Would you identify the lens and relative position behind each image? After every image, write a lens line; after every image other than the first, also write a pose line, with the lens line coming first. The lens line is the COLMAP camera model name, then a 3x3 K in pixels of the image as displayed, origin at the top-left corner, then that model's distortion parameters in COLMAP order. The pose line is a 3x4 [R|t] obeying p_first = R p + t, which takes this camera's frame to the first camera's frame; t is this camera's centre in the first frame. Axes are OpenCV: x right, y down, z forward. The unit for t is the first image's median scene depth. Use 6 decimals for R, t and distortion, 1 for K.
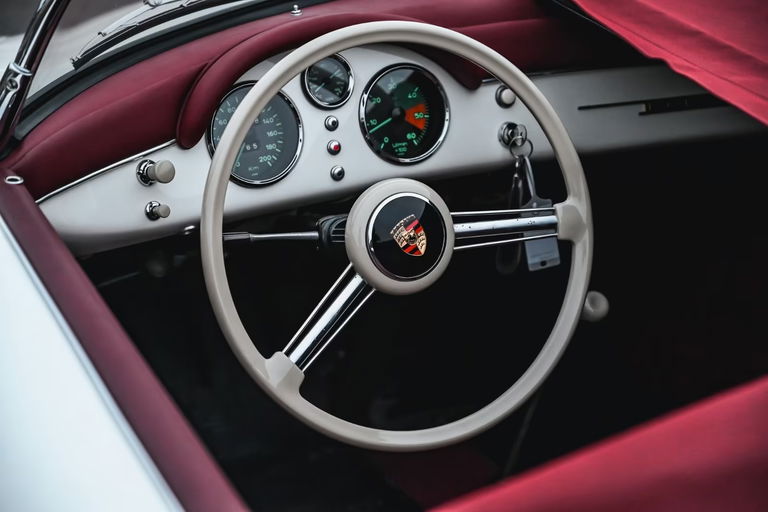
lens RADIAL K [[1597.1, 0, 383.1], [0, 1597.1, 255.4], [0, 0, 1]] dist [0.021705, 0.000000]
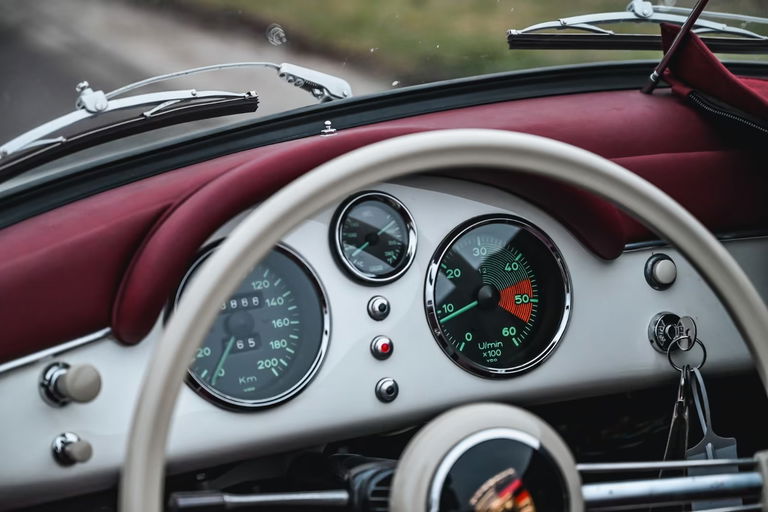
lens RADIAL K [[1597.1, 0, 385.9], [0, 1597.1, 257.8], [0, 0, 1]] dist [0.021705, 0.000000]
pose [[0.998207, 0.015715, -0.057755, 0.005452], [-0.022872, 0.991839, -0.125425, -0.025234], [0.055313, 0.126521, 0.990421, 0.394550]]
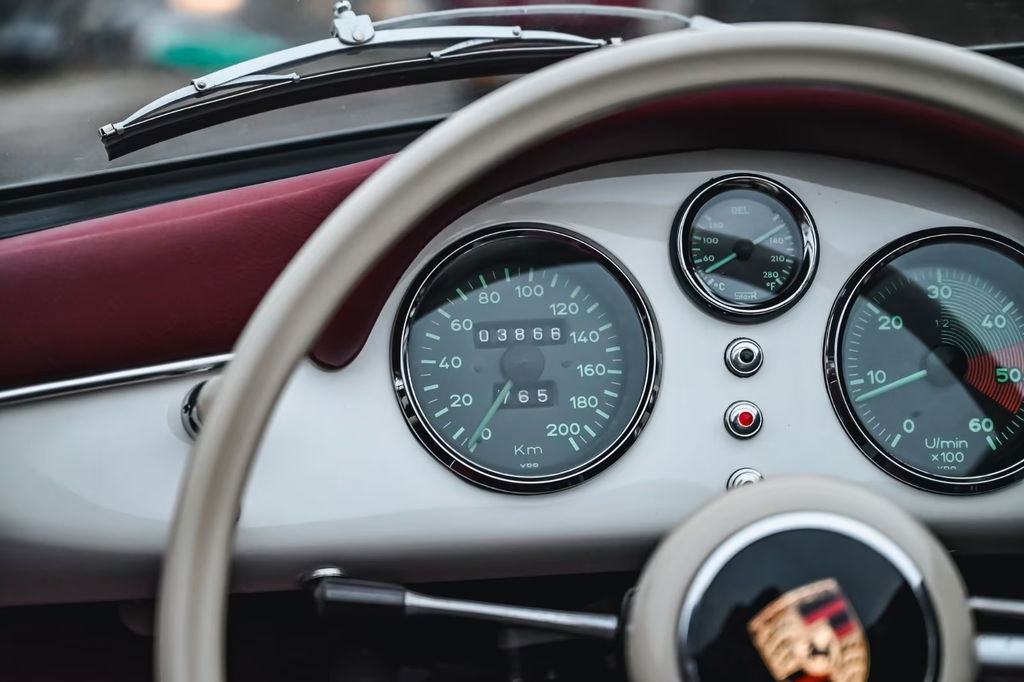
lens RADIAL K [[2129.5, 0, 513.2], [0, 2129.5, 340.3], [0, 0, 1]] dist [0.021705, 0.000000]
pose [[0.924585, 0.067438, -0.374959, 0.108933], [-0.141884, 0.974360, -0.174621, 0.011010], [0.353568, 0.214652, 0.910447, 0.513150]]
